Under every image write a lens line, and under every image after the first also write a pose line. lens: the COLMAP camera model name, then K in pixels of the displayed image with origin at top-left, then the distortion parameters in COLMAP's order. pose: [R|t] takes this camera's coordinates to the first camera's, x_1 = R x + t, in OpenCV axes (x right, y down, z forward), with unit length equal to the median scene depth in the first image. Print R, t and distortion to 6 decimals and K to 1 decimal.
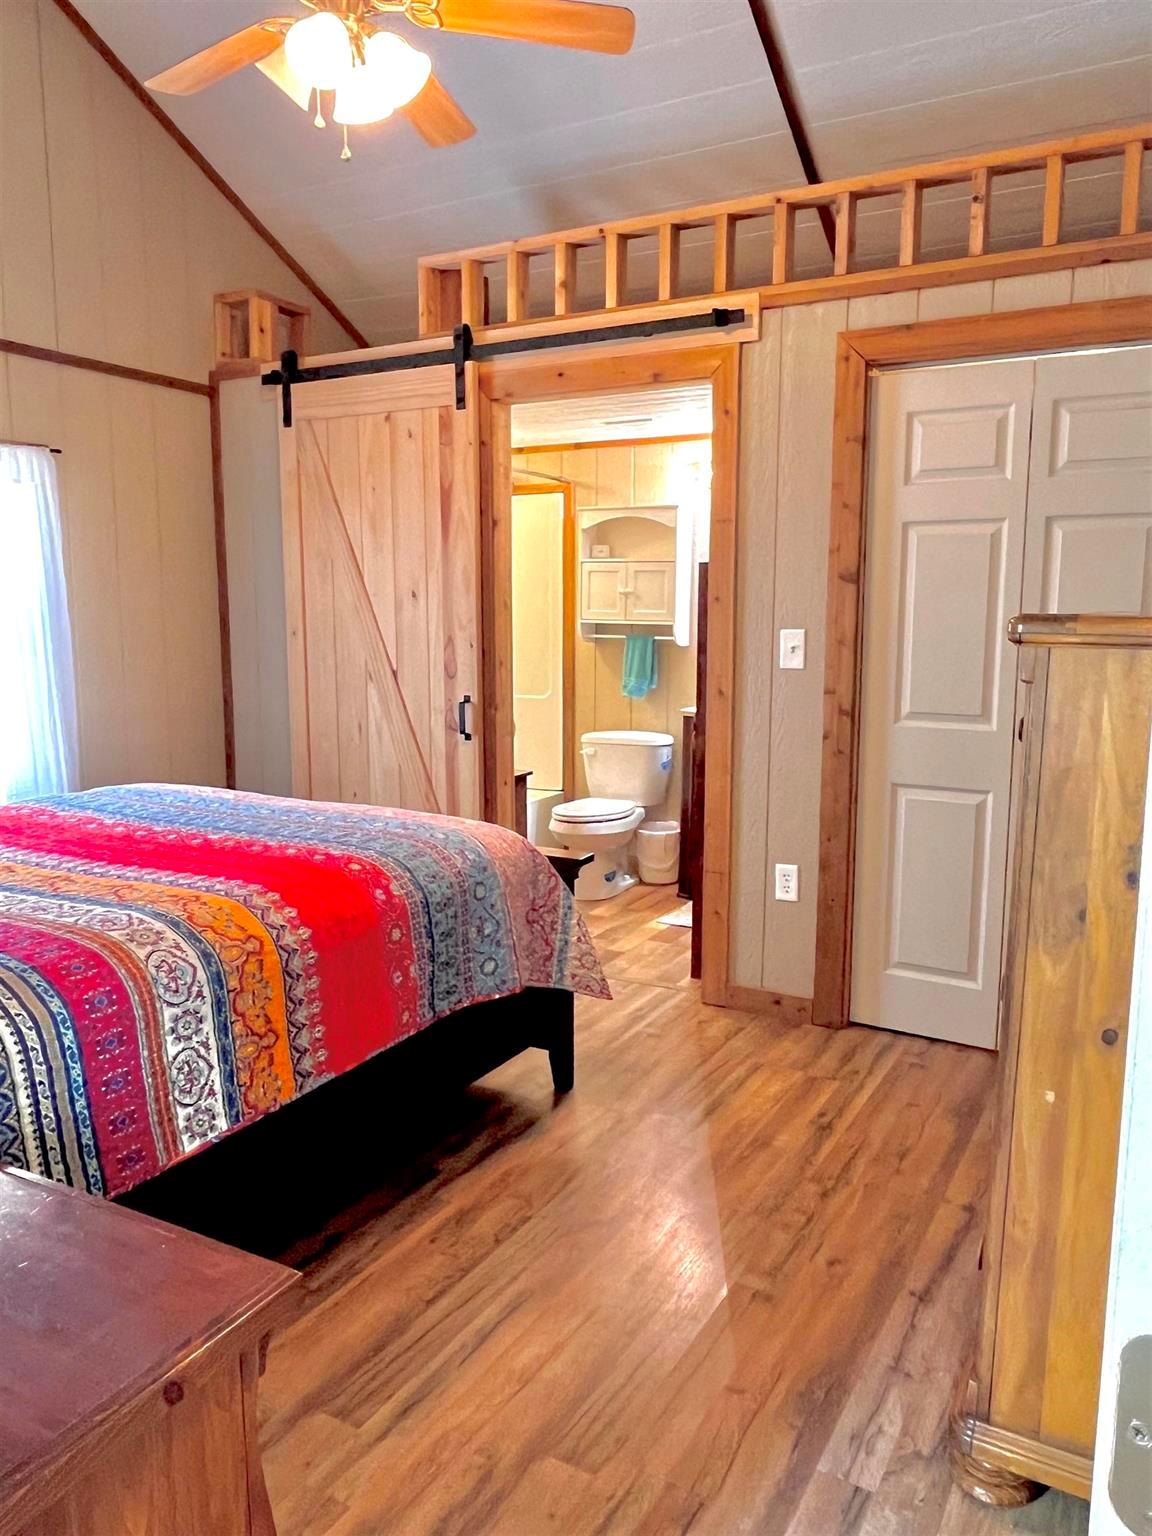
lens RADIAL K [[1121.1, 0, 572.9], [0, 1121.1, 763.6], [0, 0, 1]] dist [-0.002470, -0.003834]
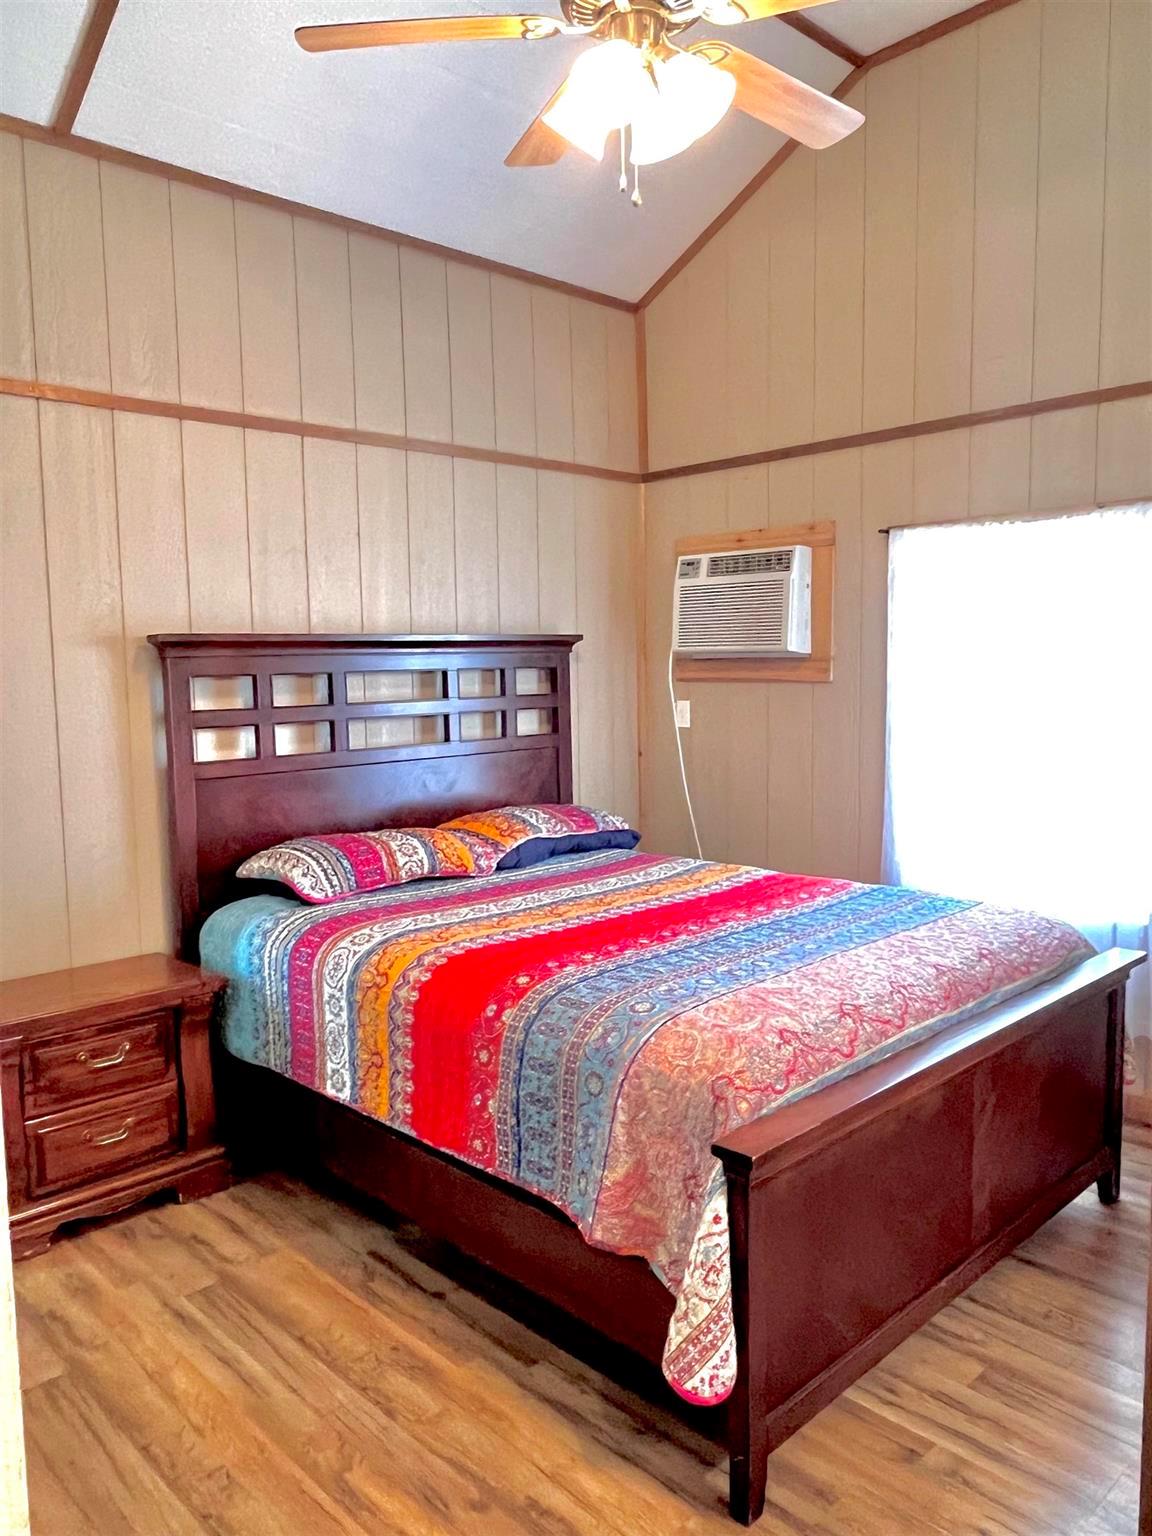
lens RADIAL K [[1121.1, 0, 570.8], [0, 1121.1, 773.5], [0, 0, 1]] dist [-0.002470, -0.003834]
pose [[-0.281169, 0.097940, -0.954648, 0.547526], [-0.114974, 0.984175, 0.134832, -0.170357], [0.952746, 0.147670, -0.265459, 1.005612]]
